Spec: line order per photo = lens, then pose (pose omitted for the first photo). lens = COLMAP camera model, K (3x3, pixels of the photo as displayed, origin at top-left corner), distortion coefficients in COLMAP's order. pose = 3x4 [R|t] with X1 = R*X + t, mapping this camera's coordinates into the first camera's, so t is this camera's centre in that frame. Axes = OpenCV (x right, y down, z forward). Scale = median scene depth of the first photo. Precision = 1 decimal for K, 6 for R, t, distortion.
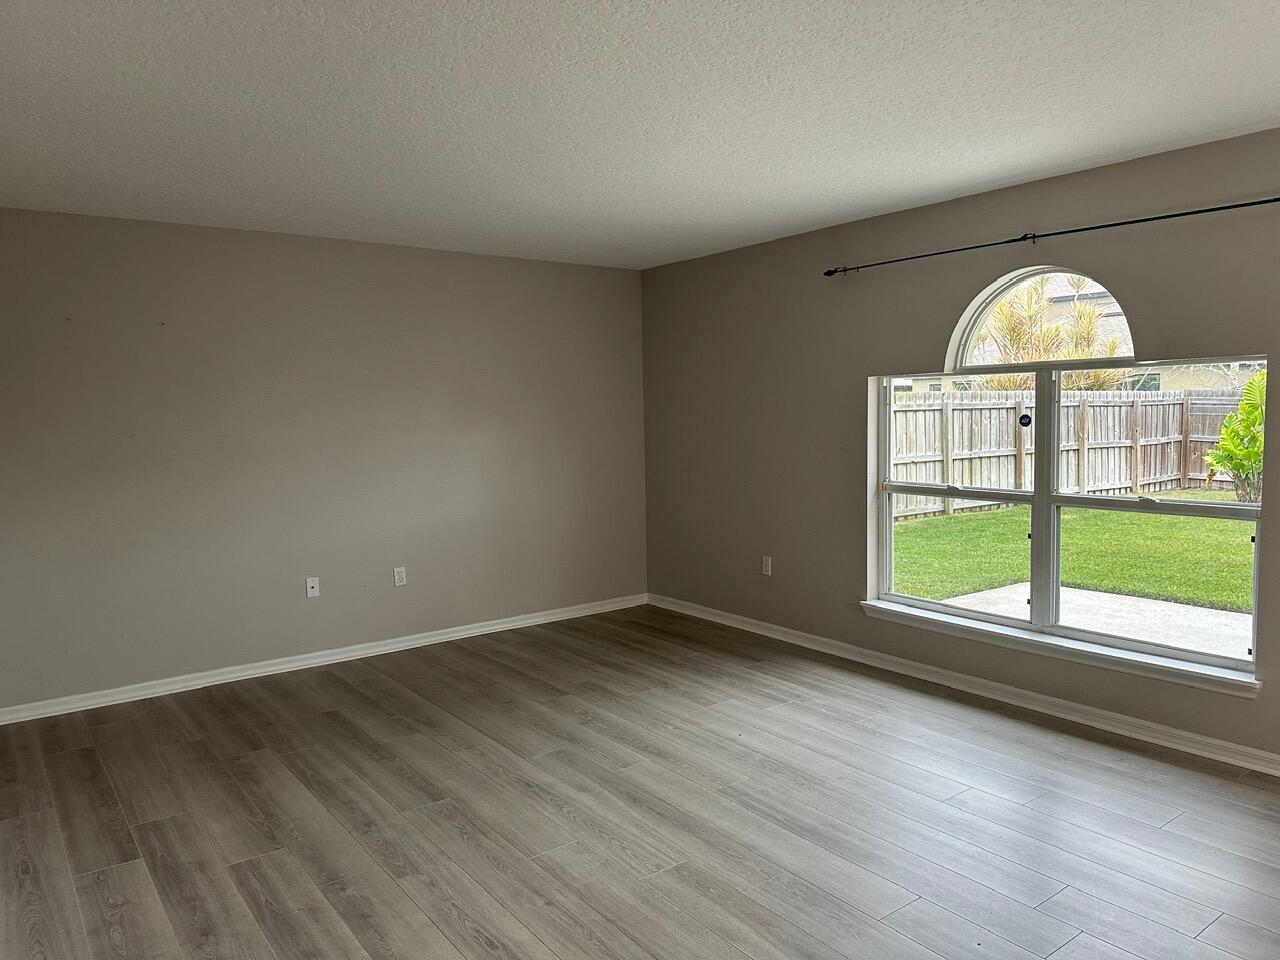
lens RADIAL K [[896.3, 0, 653.2], [0, 896.3, 475.6], [0, 0, 1]] dist [-0.002216, -0.000197]
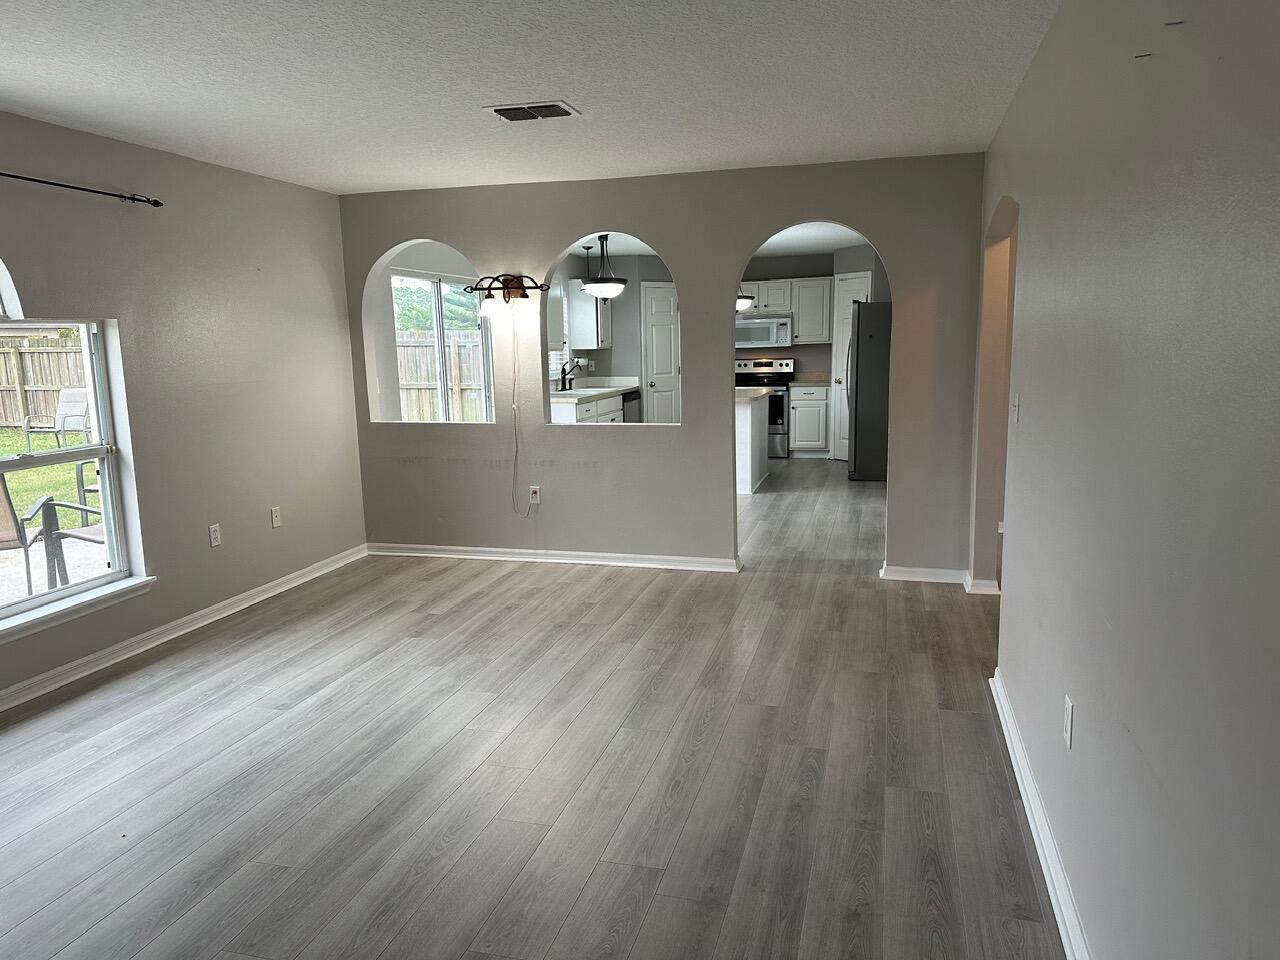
lens RADIAL K [[893.5, 0, 639.6], [0, 893.5, 484.3], [0, 0, 1]] dist [0.109432, -0.125653]
pose [[-0.599140, -0.102563, 0.794048, -0.856734], [0.089909, 0.976869, 0.194016, -0.099360], [-0.795580, 0.187635, -0.576061, 1.312855]]
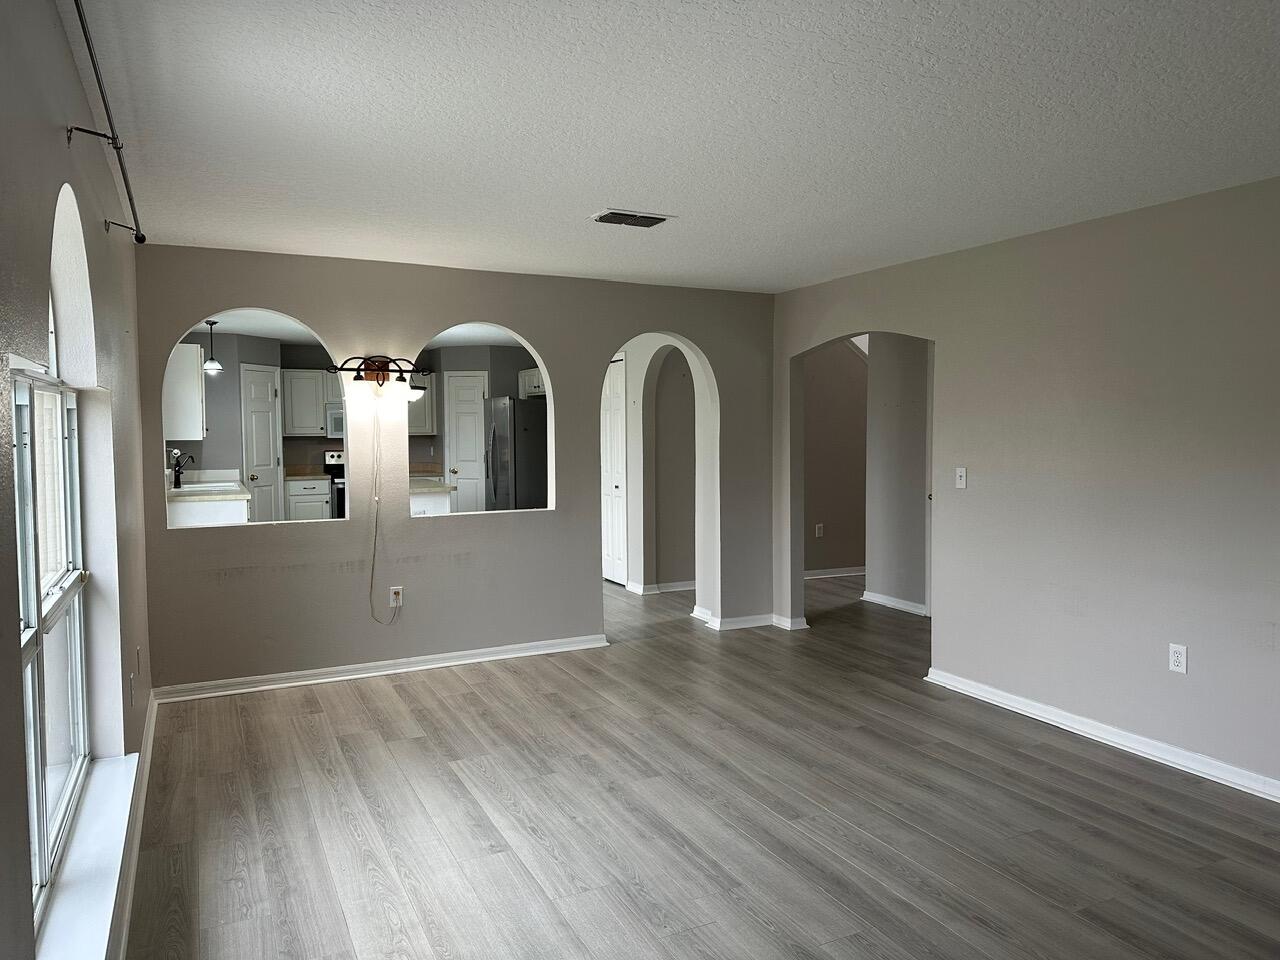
lens RADIAL K [[909.6, 0, 642.3], [0, 909.6, 466.7], [0, 0, 1]] dist [0.033243, -0.007894]
pose [[-0.980314, 0.010768, 0.197152, -0.014672], [0.035018, 0.992165, 0.119930, -0.166510], [-0.194315, 0.124473, -0.973010, 1.974047]]
